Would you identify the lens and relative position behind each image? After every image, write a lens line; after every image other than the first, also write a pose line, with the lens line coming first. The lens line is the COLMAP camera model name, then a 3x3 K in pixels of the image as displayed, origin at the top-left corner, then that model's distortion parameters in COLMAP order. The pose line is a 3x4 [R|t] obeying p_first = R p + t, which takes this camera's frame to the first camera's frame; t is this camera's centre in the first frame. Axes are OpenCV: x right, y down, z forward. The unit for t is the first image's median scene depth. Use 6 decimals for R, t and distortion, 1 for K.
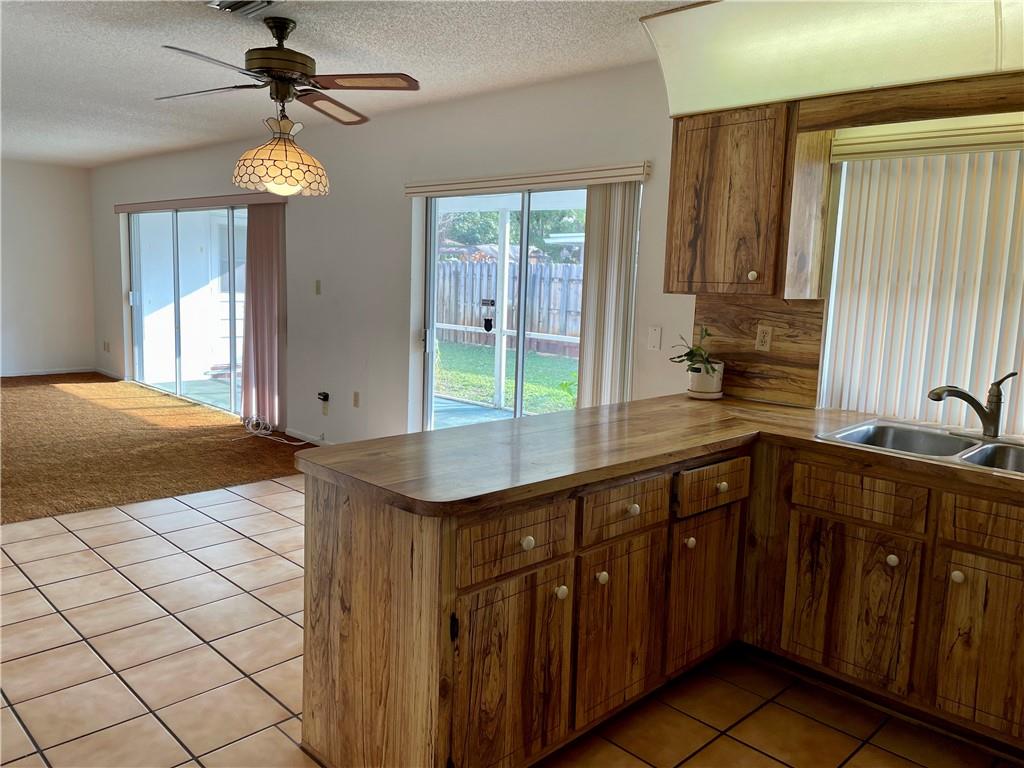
lens RADIAL K [[770.8, 0, 503.3], [0, 770.8, 369.9], [0, 0, 1]] dist [0.093843, -0.125278]
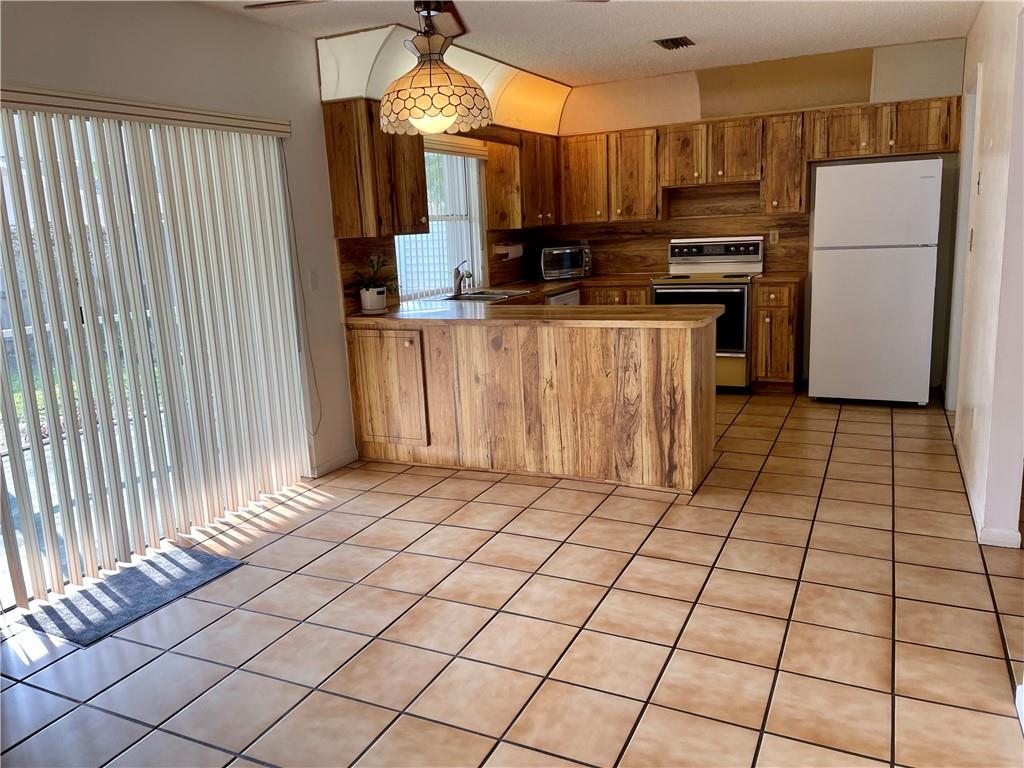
lens RADIAL K [[770.8, 0, 503.3], [0, 770.8, 369.9], [0, 0, 1]] dist [0.093843, -0.125278]
pose [[-0.329925, -0.196513, 0.923327, -1.402253], [0.153725, 0.953853, 0.257939, -0.239317], [-0.931406, 0.227039, -0.284491, 1.552435]]
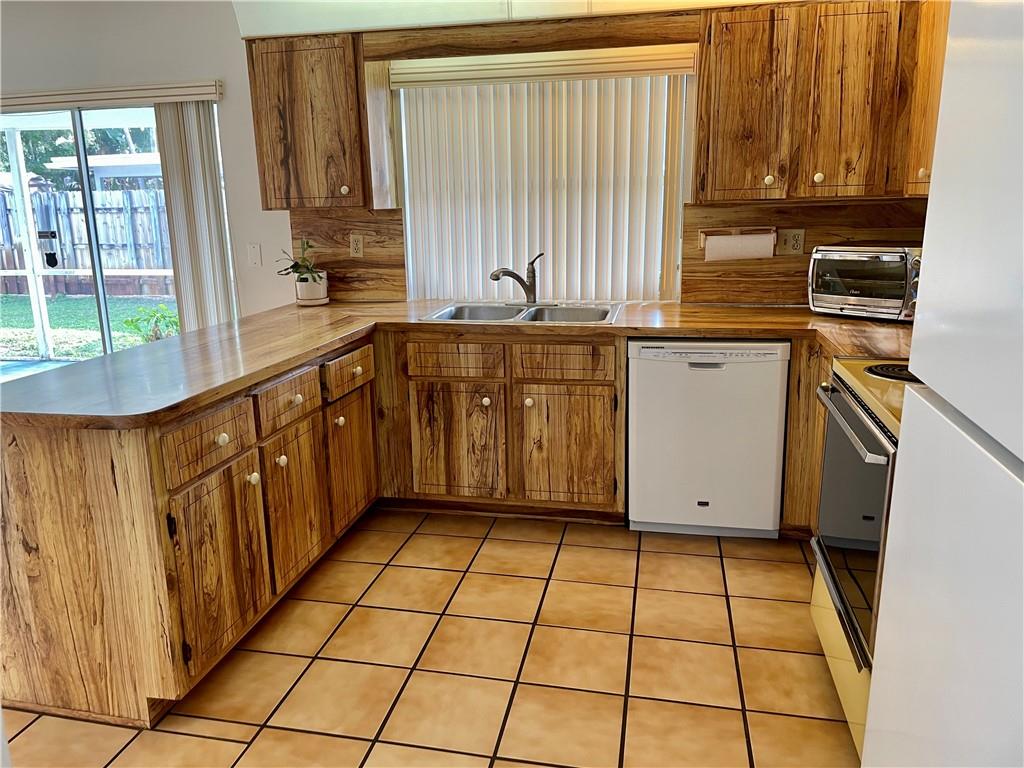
lens RADIAL K [[770.8, 0, 503.3], [0, 770.8, 369.9], [0, 0, 1]] dist [0.093843, -0.125278]
pose [[0.833793, -0.169535, 0.525401, -0.146729], [0.118257, 0.984438, 0.129987, 0.020561], [-0.539262, -0.046250, 0.840867, -0.108066]]
